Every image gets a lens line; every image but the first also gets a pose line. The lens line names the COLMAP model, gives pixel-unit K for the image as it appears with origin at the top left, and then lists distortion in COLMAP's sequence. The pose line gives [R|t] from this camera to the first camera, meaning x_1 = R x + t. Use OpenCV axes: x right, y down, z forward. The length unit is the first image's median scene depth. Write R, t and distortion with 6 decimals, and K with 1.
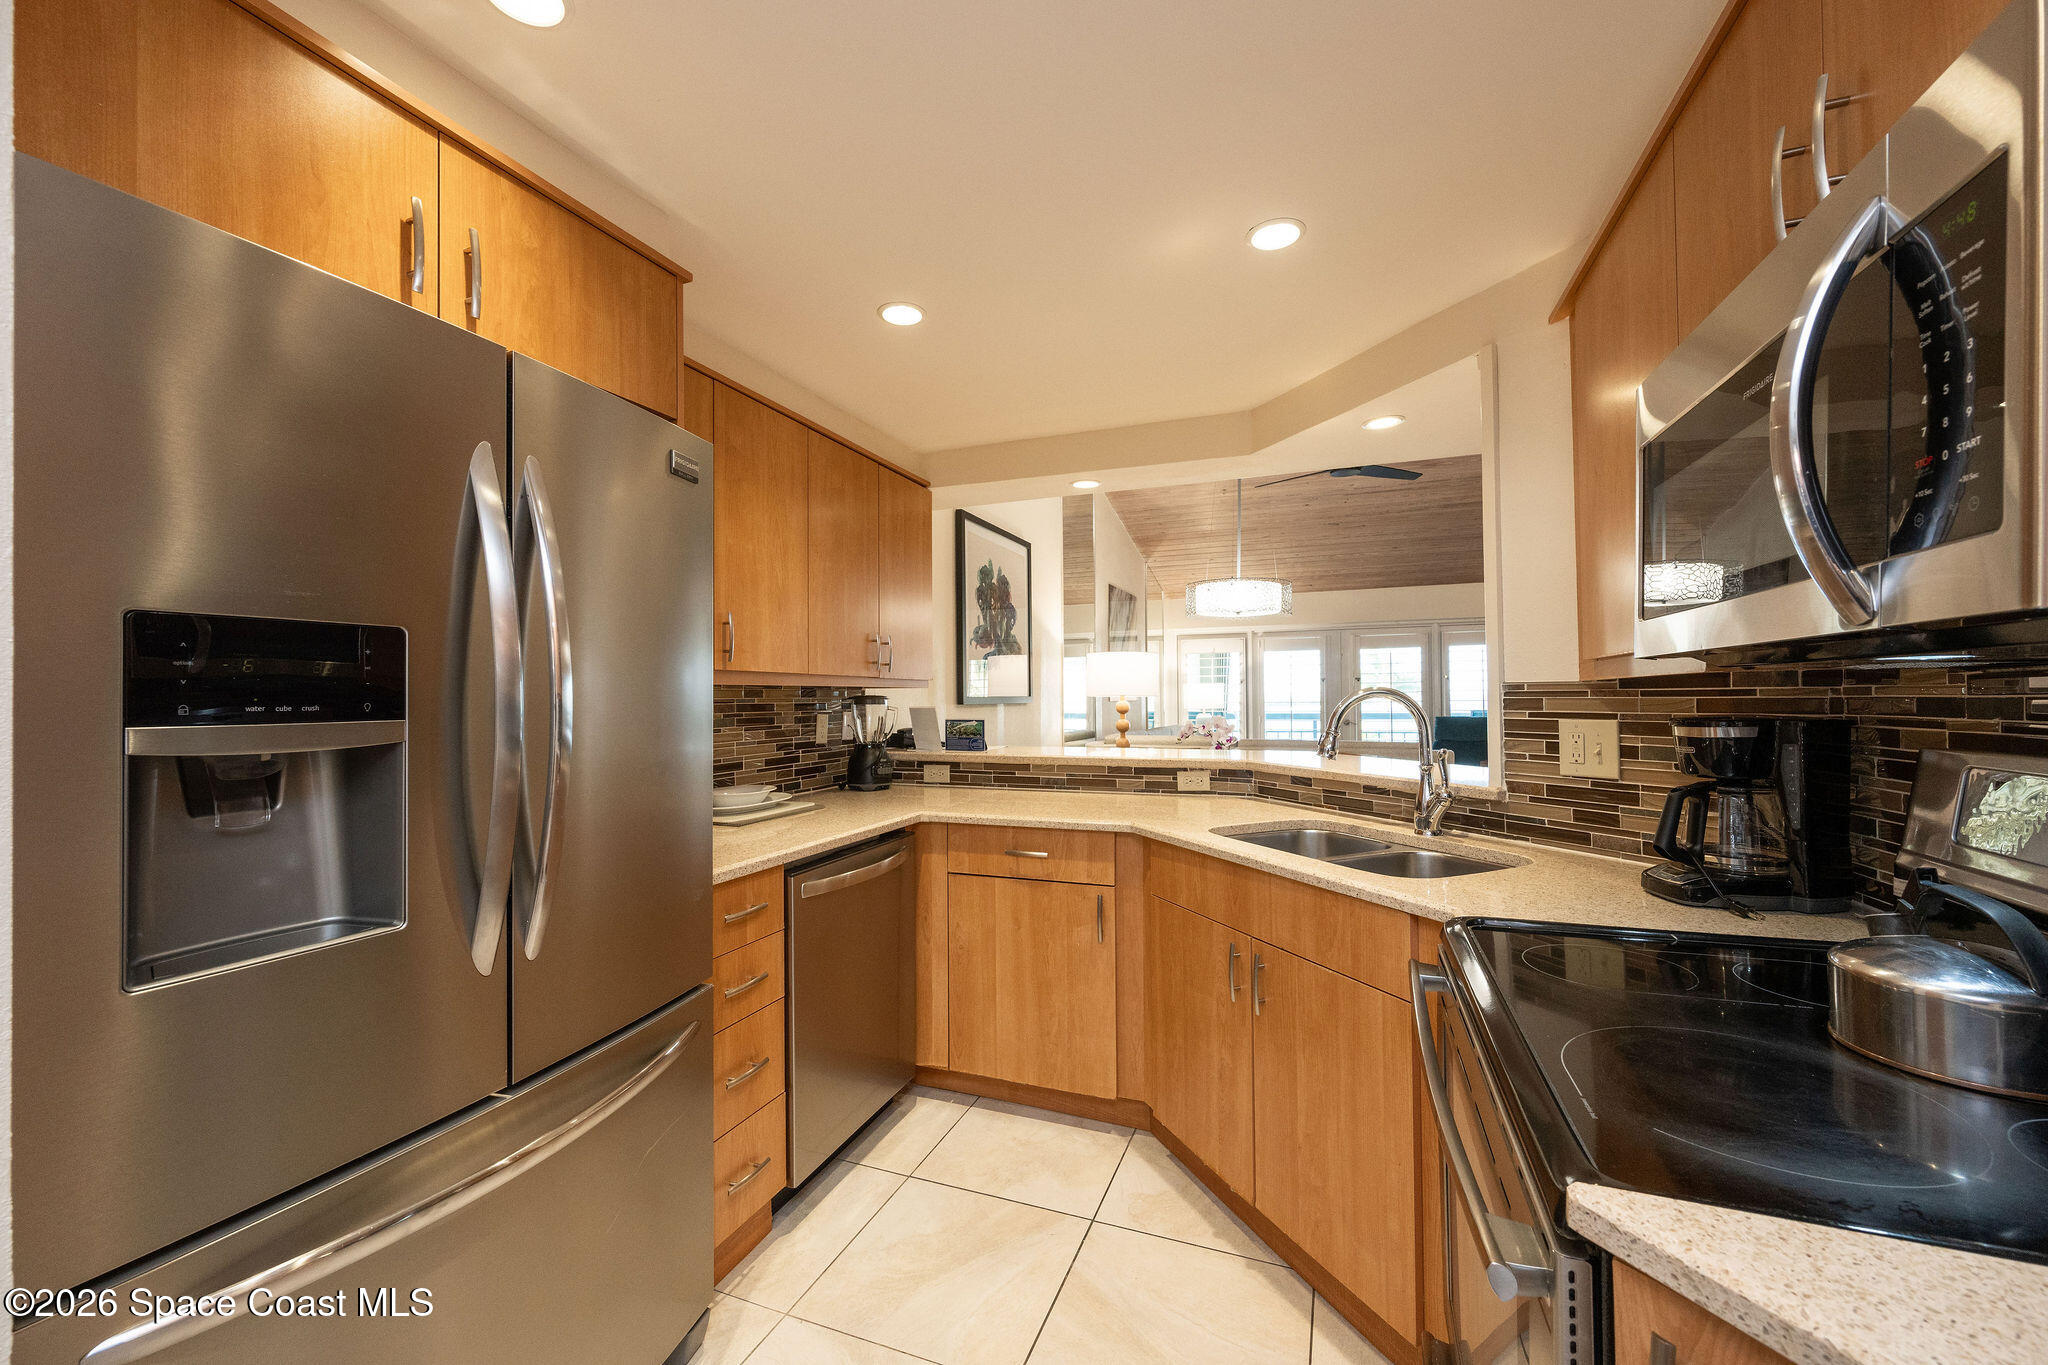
lens RADIAL K [[803.0, 0, 1024.0], [0, 803.0, 682.5], [0, 0, 1]] dist [-0.001427, -0.000096]
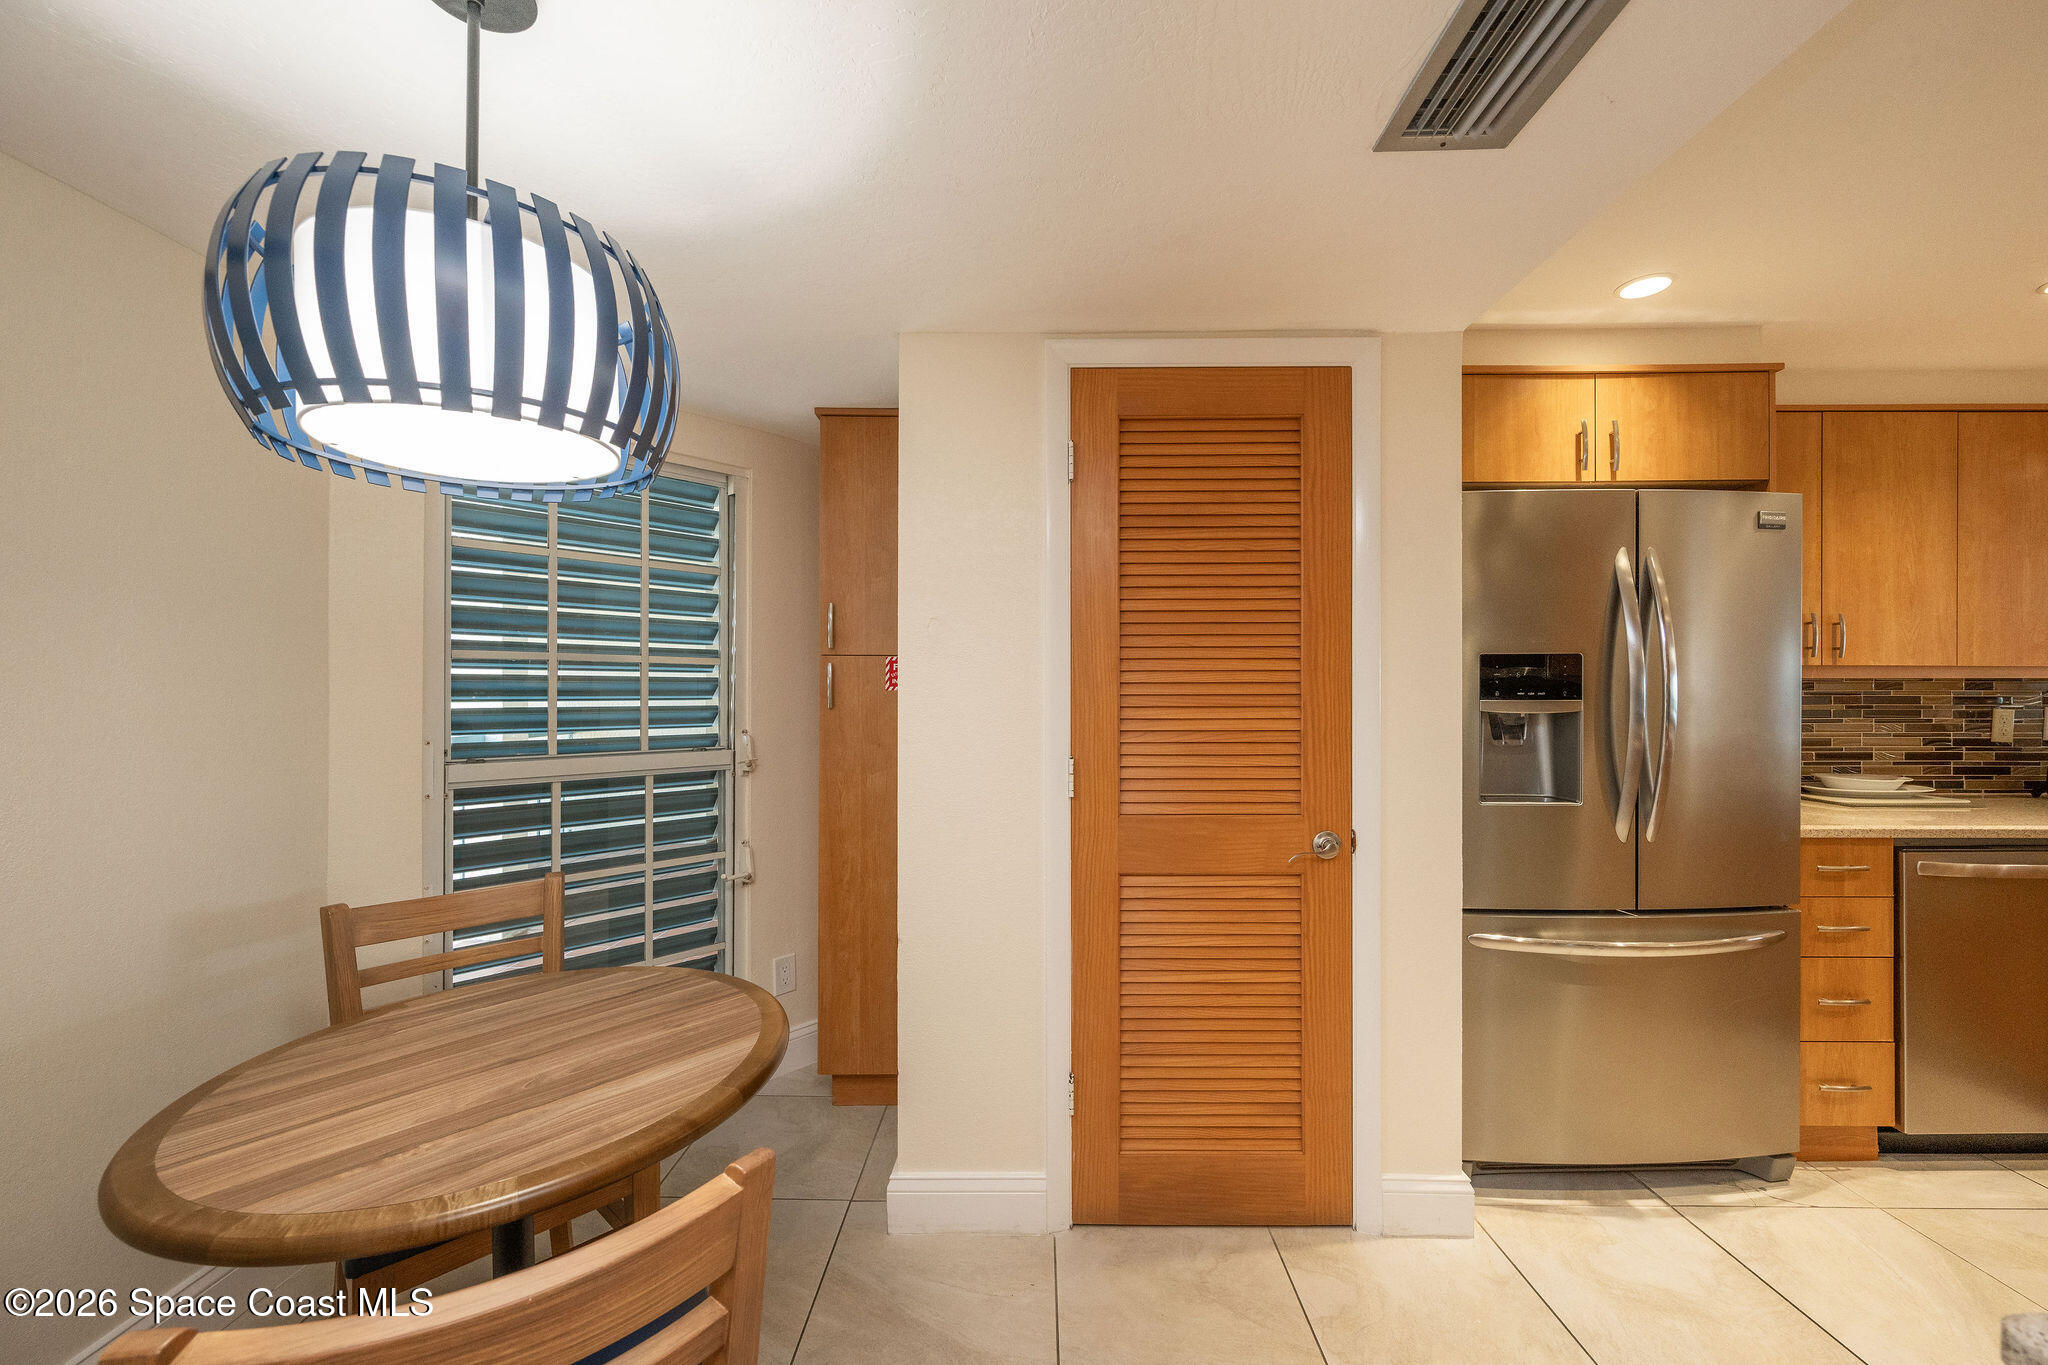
lens RADIAL K [[822.0, 0, 1029.0], [0, 822.0, 696.3], [0, 0, 1]] dist [-0.002336, 0.000000]
pose [[0.357836, 0.013559, -0.933686, 0.362930], [0.013785, 0.999709, 0.019801, -0.012825], [0.933683, -0.019957, 0.357545, -0.572775]]
